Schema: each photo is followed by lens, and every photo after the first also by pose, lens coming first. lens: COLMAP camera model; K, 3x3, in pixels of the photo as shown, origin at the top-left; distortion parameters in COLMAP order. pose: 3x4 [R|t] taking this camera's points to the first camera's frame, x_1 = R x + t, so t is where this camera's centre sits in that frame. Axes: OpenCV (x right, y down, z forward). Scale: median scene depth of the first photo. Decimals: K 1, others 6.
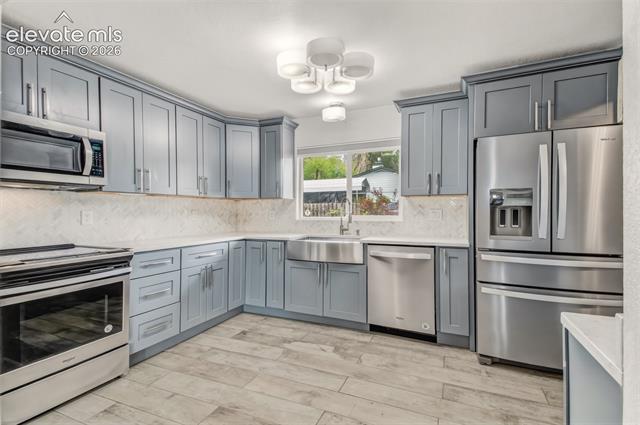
lens RADIAL K [[296.8, 0, 324.2], [0, 296.8, 211.5], [0, 0, 1]] dist [0.038670, -0.012064]
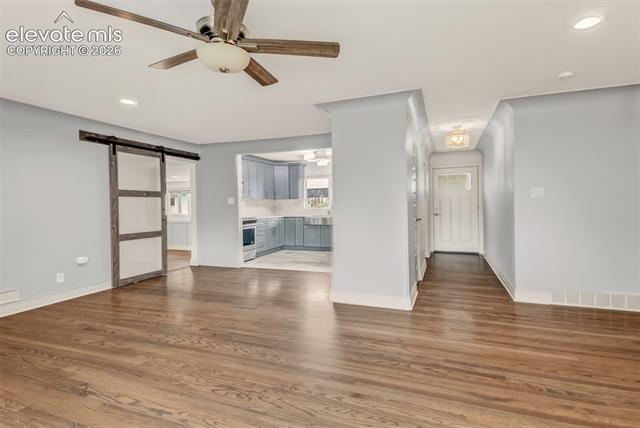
lens RADIAL K [[296.8, 0, 331.1], [0, 296.8, 208.8], [0, 0, 1]] dist [0.038670, -0.012064]
pose [[0.997060, -0.009487, 0.076038, -0.079306], [0.008338, 0.999846, 0.015413, -0.003775], [-0.076173, -0.014733, 0.996986, -1.384282]]
